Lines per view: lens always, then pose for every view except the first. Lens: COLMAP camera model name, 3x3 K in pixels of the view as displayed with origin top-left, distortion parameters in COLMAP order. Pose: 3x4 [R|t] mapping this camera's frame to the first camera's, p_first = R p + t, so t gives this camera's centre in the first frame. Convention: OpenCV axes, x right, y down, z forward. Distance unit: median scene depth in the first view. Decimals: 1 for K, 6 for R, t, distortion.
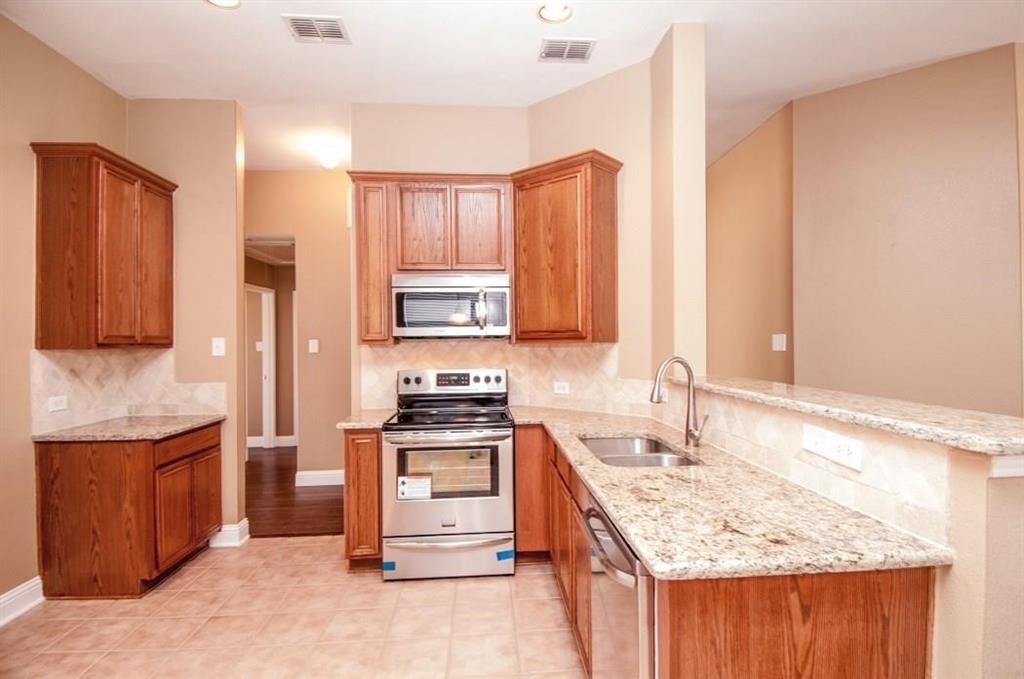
lens RADIAL K [[528.3, 0, 519.4], [0, 528.3, 341.5], [0, 0, 1]] dist [0.051433, -0.054865]
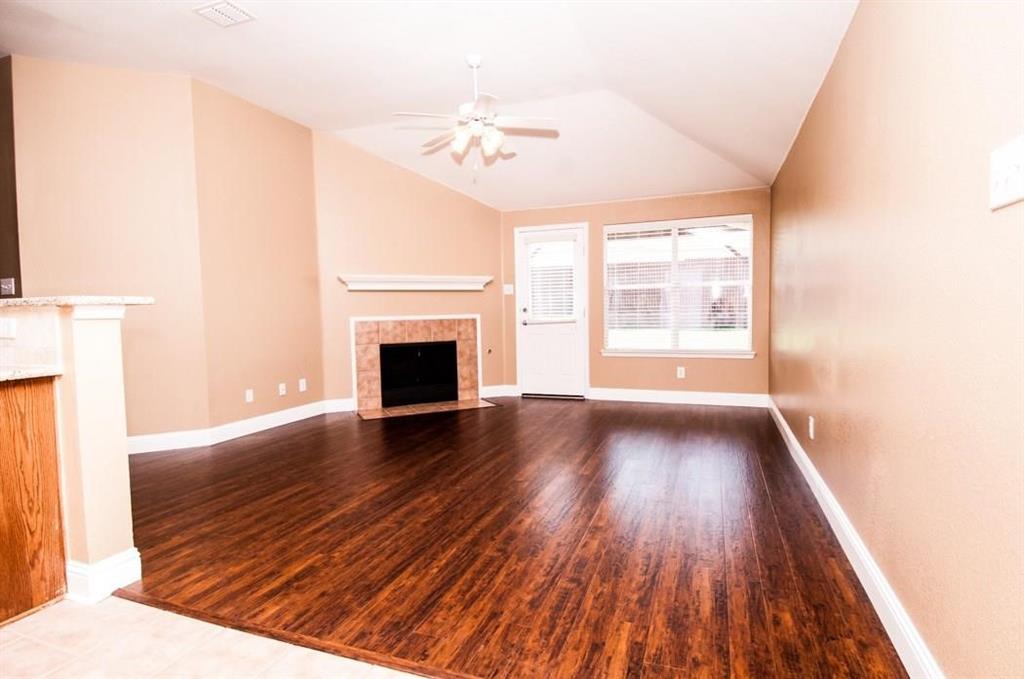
lens RADIAL K [[528.3, 0, 519.4], [0, 528.3, 341.5], [0, 0, 1]] dist [0.051433, -0.054865]
pose [[0.405942, -0.053650, 0.912323, -0.062752], [0.017607, 0.998549, 0.050886, 0.091110], [-0.913729, -0.004593, 0.406298, -0.399233]]
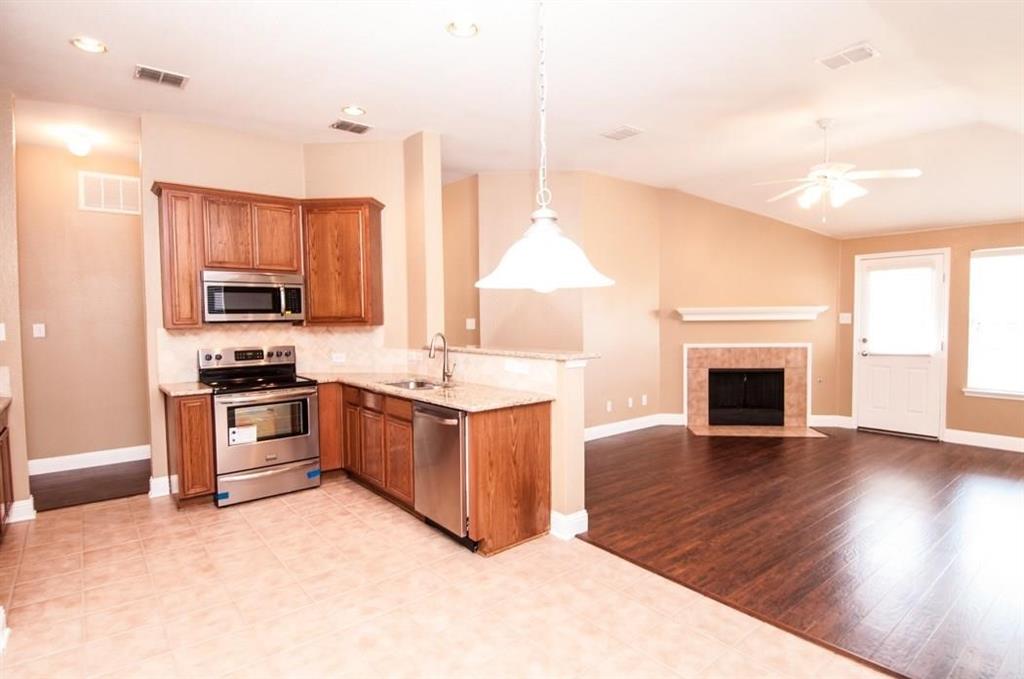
lens RADIAL K [[528.3, 0, 519.4], [0, 528.3, 341.5], [0, 0, 1]] dist [0.051433, -0.054865]
pose [[0.817261, -0.026559, 0.575655, -0.384984], [0.005020, 0.999228, 0.038974, -0.007652], [-0.576245, -0.028962, 0.816763, -0.473666]]
